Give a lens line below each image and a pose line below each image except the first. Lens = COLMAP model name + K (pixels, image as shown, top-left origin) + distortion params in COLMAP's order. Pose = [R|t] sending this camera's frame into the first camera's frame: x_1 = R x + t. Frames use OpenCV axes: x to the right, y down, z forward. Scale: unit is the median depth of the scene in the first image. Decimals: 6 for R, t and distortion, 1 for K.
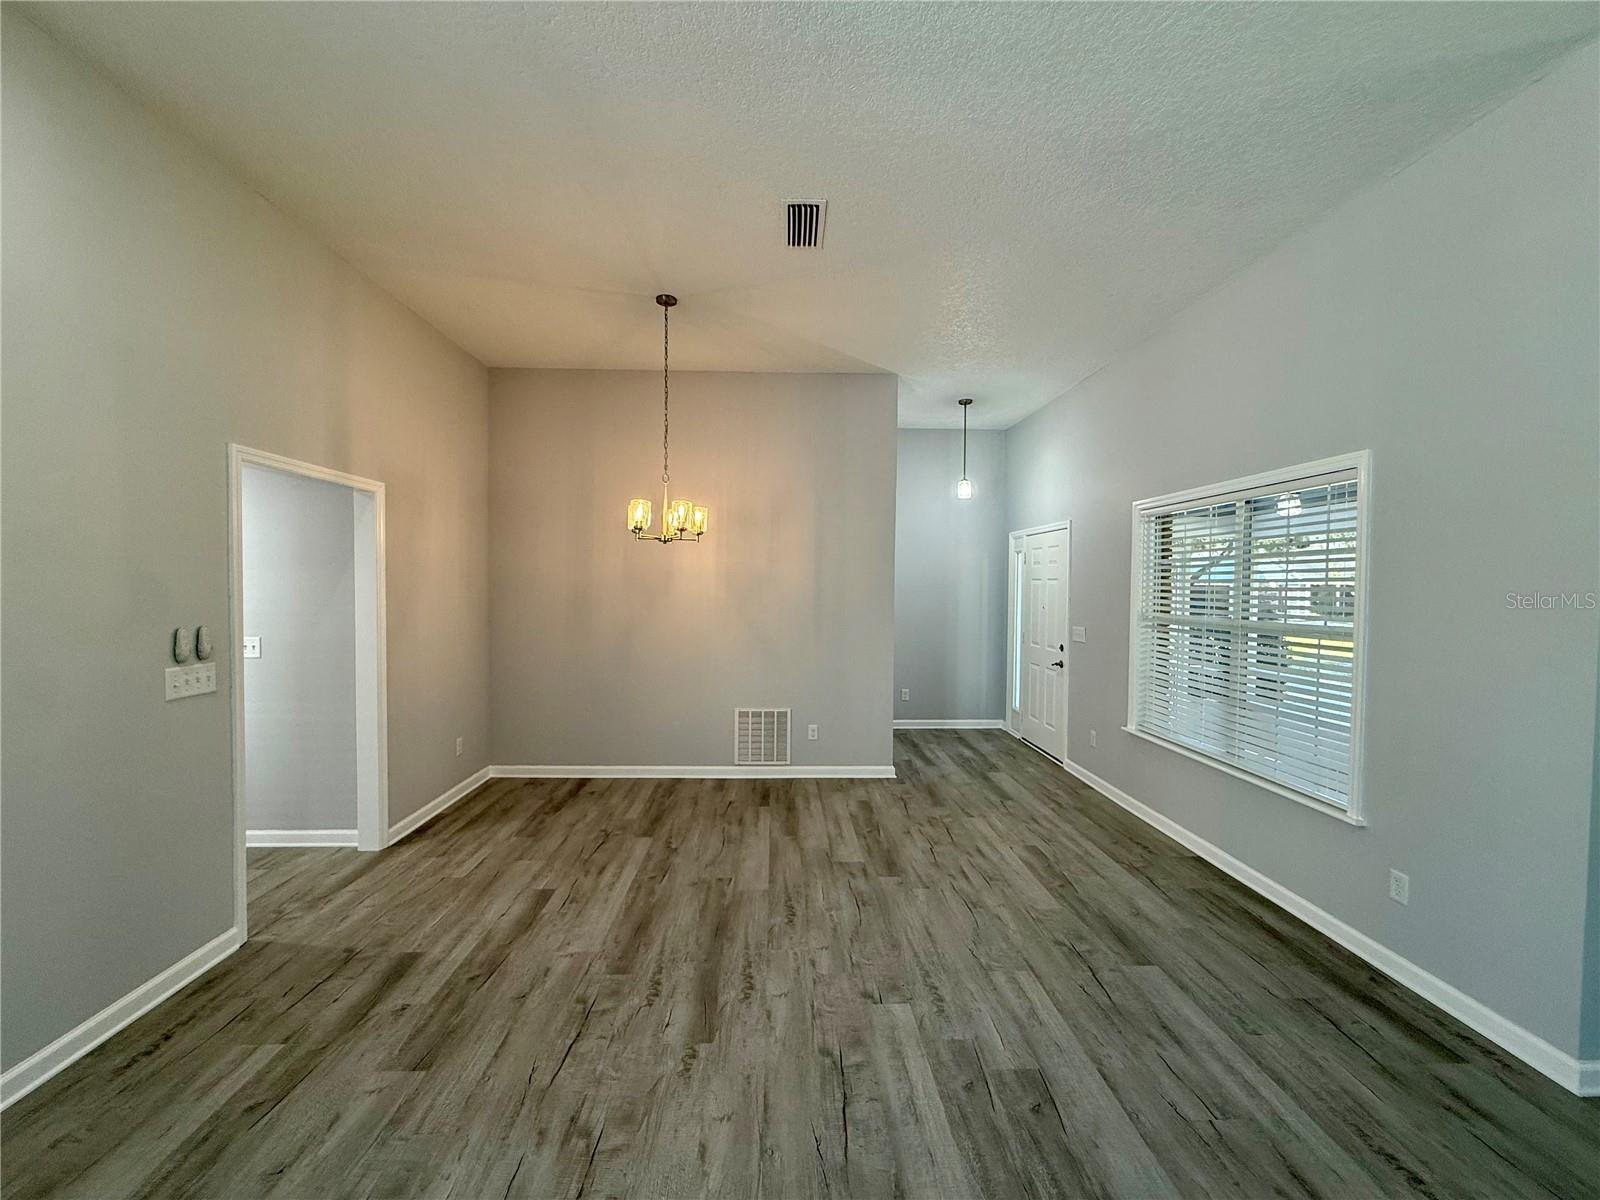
lens RADIAL K [[637.3, 0, 796.3], [0, 637.3, 602.6], [0, 0, 1]] dist [-0.000924, 0.000558]
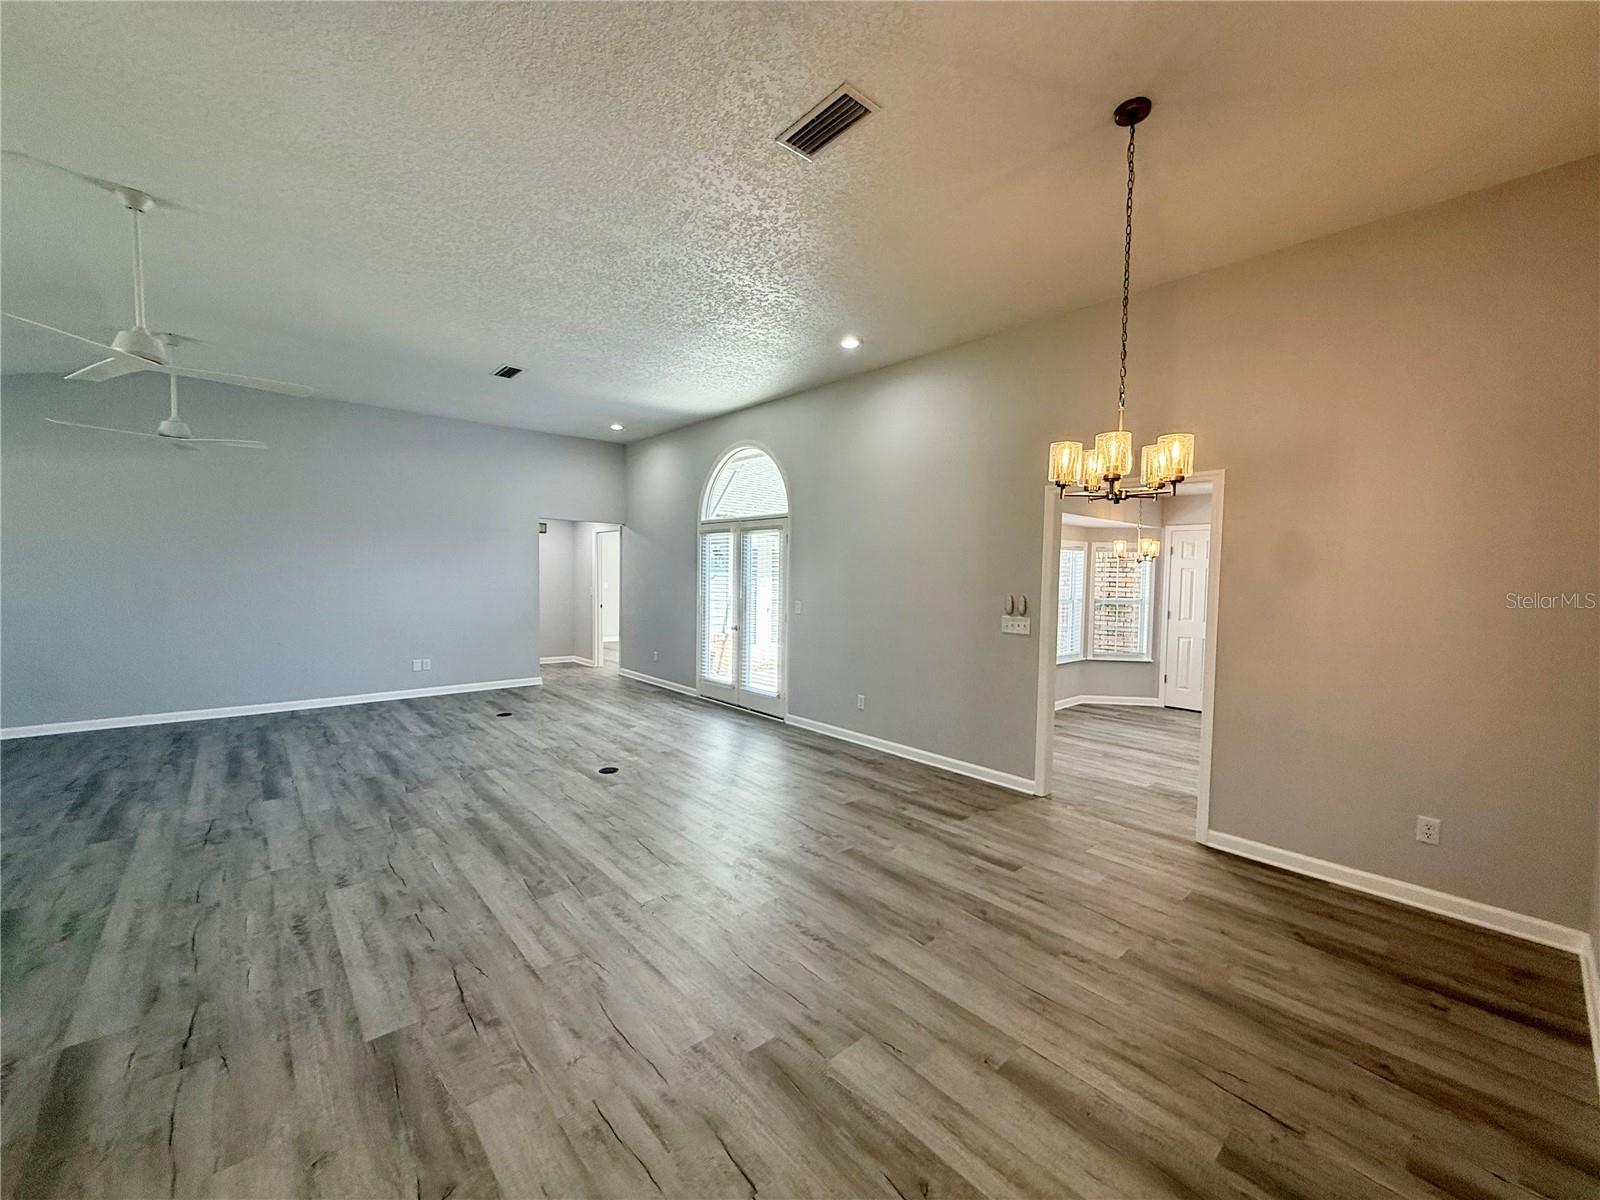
lens RADIAL K [[637.3, 0, 796.3], [0, 637.3, 602.6], [0, 0, 1]] dist [-0.000924, 0.000558]
pose [[-0.772981, 0.008842, -0.634368, 0.495682], [-0.041774, 0.997024, 0.064799, -0.024662], [0.633052, 0.076588, -0.770311, 1.441610]]
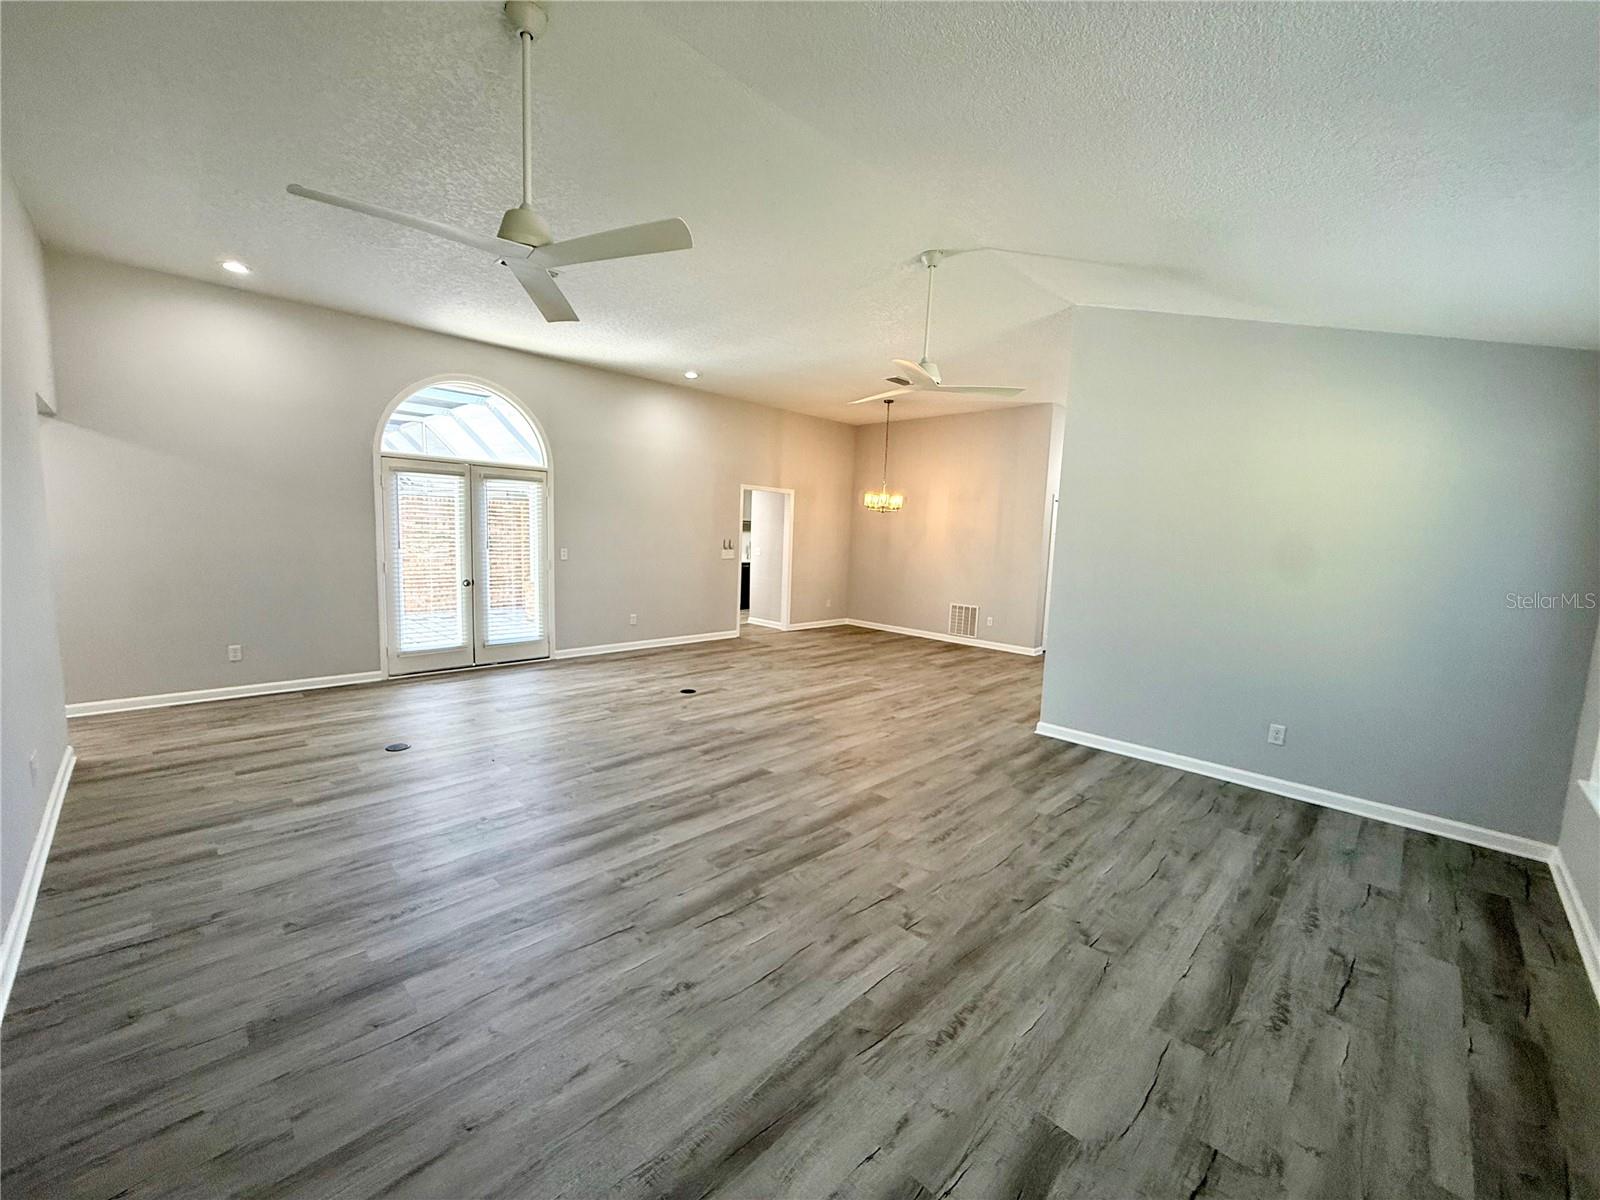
lens RADIAL K [[637.3, 0, 796.3], [0, 637.3, 602.6], [0, 0, 1]] dist [-0.000924, 0.000558]
pose [[0.685372, 0.098035, -0.721564, 1.356601], [-0.050333, 0.994904, 0.087364, 0.043310], [0.726451, -0.023558, 0.686814, -0.832336]]
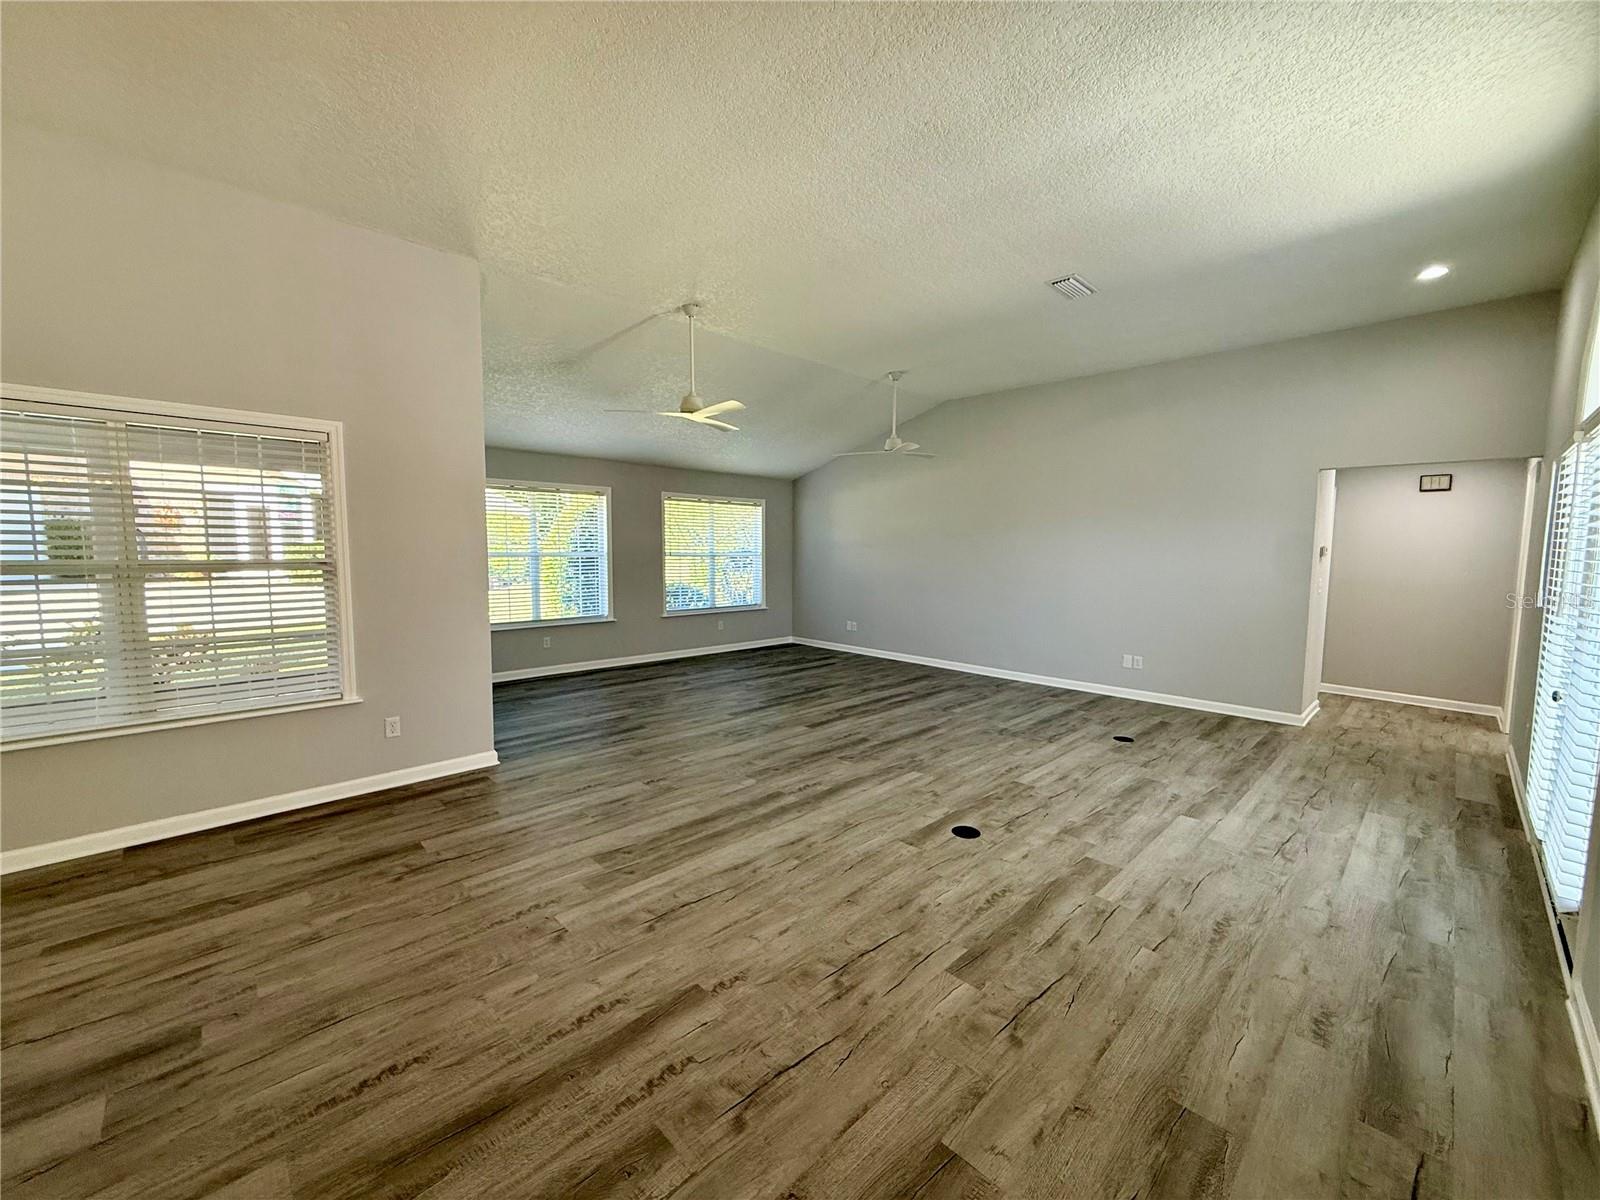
lens RADIAL K [[637.8, 0, 793.4], [0, 637.8, 601.1], [0, 0, 1]] dist [-0.000989, 0.000439]
pose [[-0.668017, -0.079003, 0.739941, -0.583679], [0.005803, 0.993765, 0.111342, -0.010335], [-0.744124, 0.078672, -0.663393, 0.948552]]
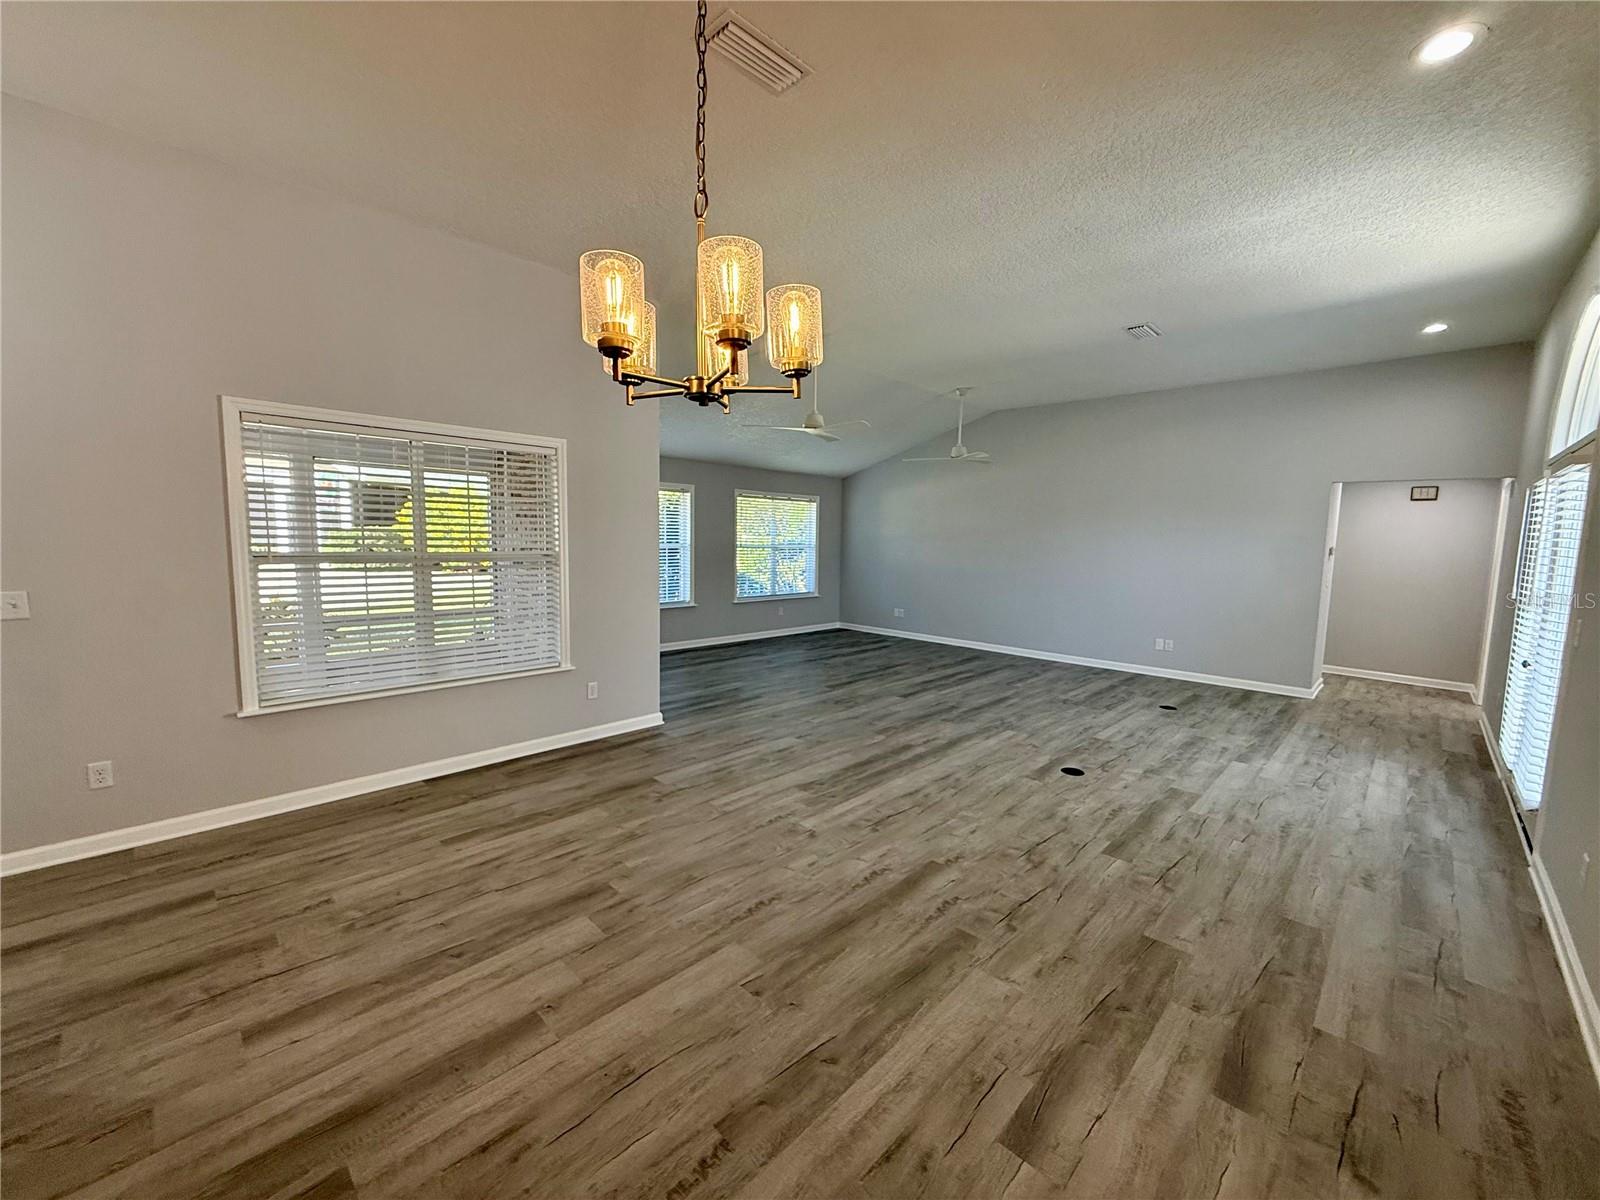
lens RADIAL K [[636.8, 0, 794.5], [0, 636.8, 601.3], [0, 0, 1]] dist [0.000614, -0.000172]
pose [[-0.687900, -0.097967, 0.719164, -0.554610], [-0.006034, 0.991586, 0.129306, -0.036198], [-0.725781, 0.084610, -0.682703, 1.346440]]
